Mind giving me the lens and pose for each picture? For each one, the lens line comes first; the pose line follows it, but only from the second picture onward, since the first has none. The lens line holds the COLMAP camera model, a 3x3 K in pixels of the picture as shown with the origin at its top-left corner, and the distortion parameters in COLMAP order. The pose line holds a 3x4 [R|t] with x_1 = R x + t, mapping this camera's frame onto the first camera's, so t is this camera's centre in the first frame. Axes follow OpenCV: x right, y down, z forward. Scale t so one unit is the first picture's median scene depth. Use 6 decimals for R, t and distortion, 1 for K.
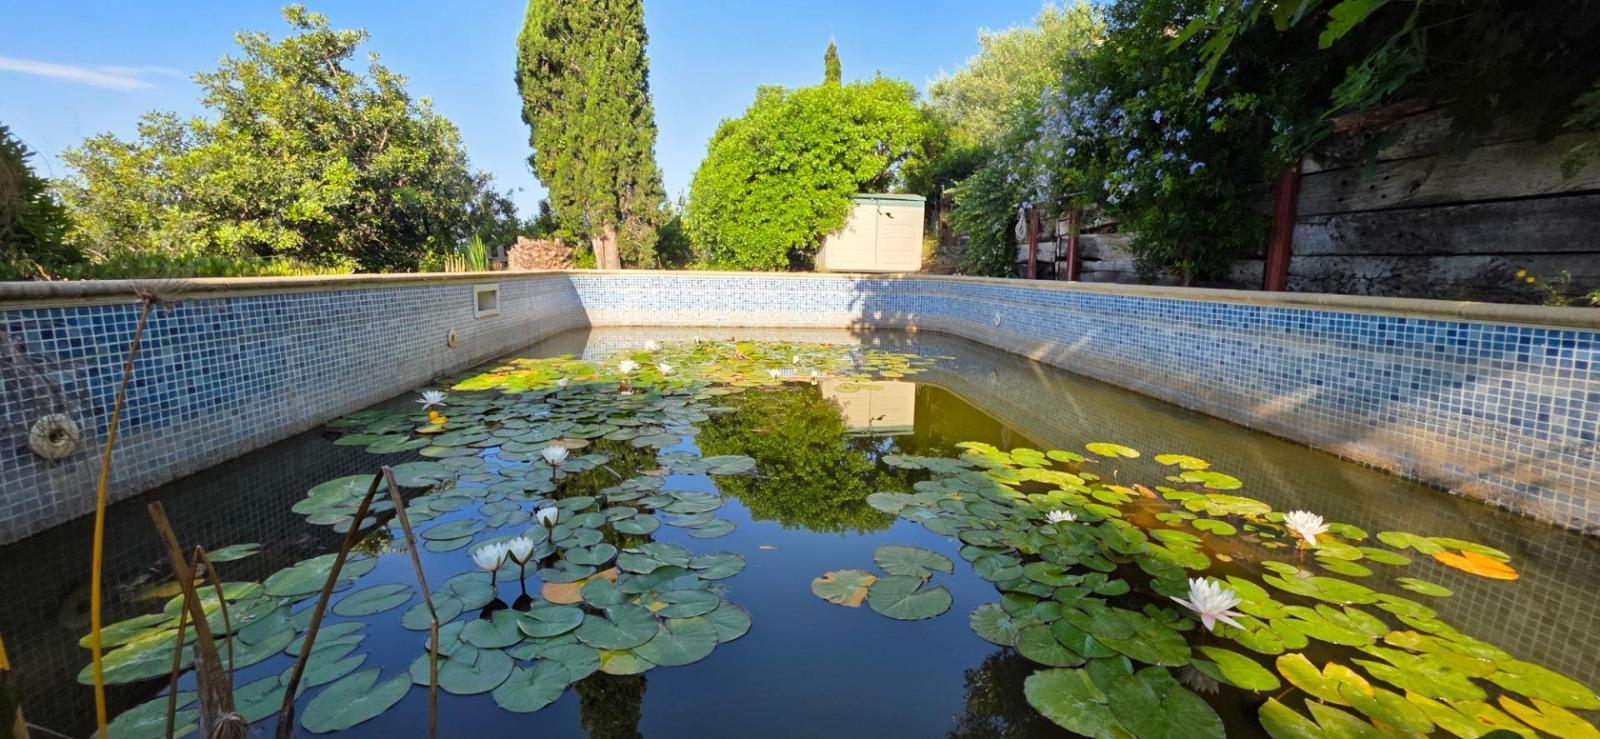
lens RADIAL K [[625.9, 0, 800.0], [0, 625.9, 369.5], [0, 0, 1]] dist [0.000901, -0.000071]
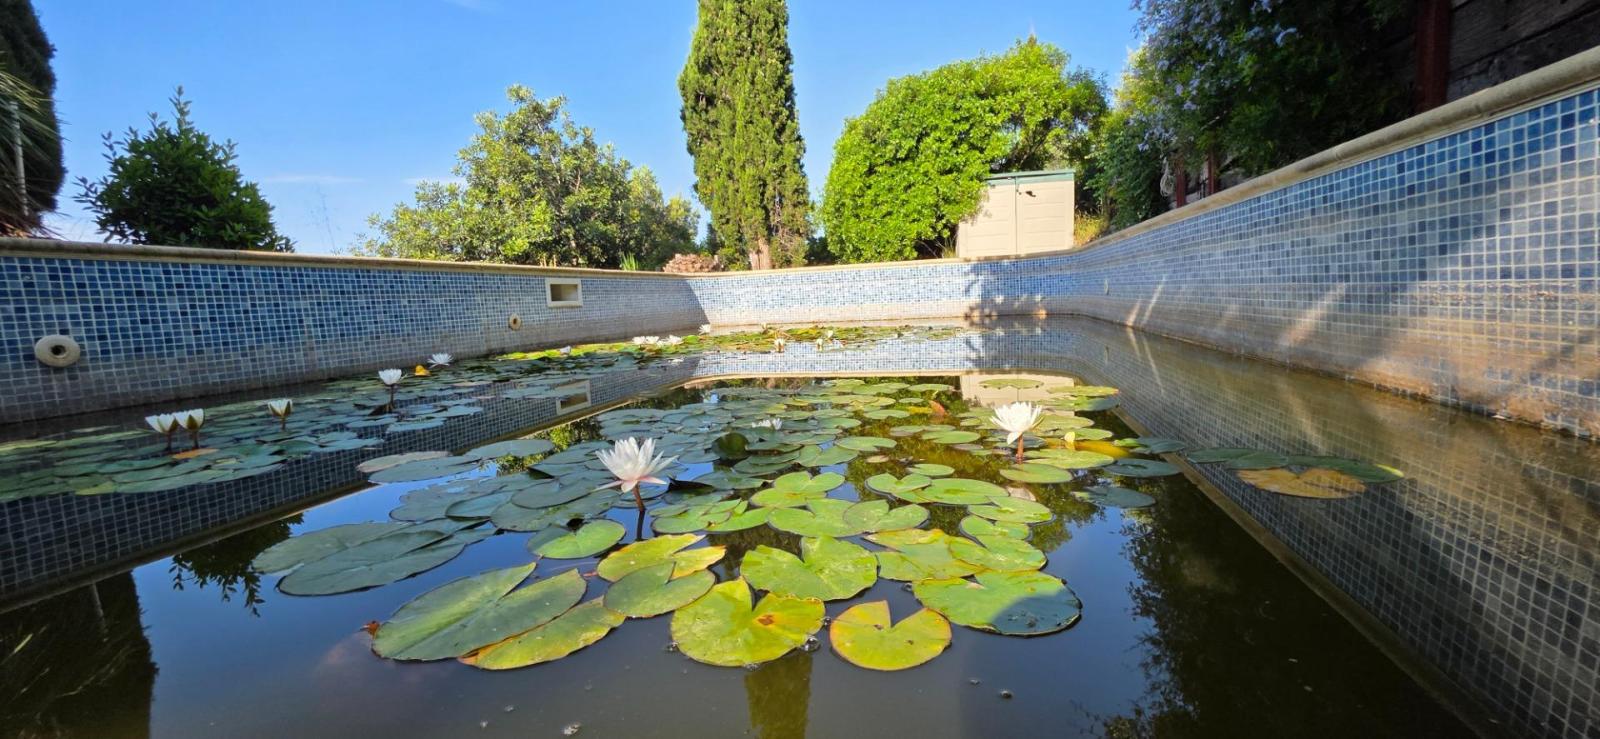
lens RADIAL K [[625.9, 0, 800.0], [0, 625.9, 369.5], [0, 0, 1]] dist [0.000901, -0.000071]
pose [[0.935141, -0.023774, -0.353478, 0.159640], [0.010302, 0.999149, -0.039946, 0.042279], [0.354127, 0.033713, 0.934590, 0.055420]]
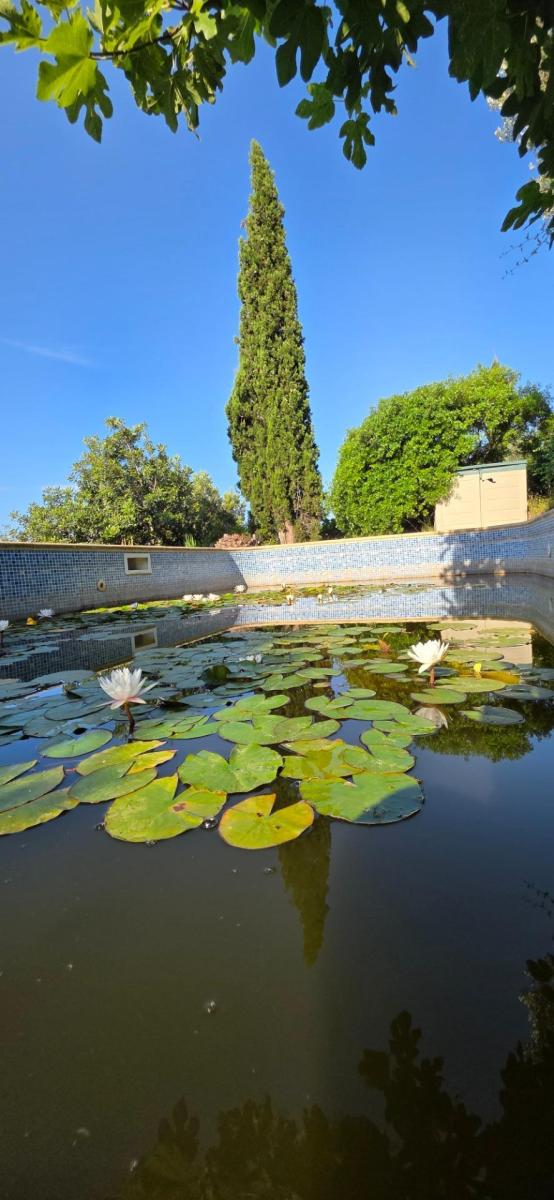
lens RADIAL K [[469.5, 0, 282.0], [0, 469.5, 603.1], [0, 0, 1]] dist [0.000901, -0.000071]
pose [[0.900136, -0.047573, -0.433004, 0.175323], [0.017228, 0.997129, -0.073738, 0.042974], [0.435269, 0.058914, 0.898371, 0.063477]]
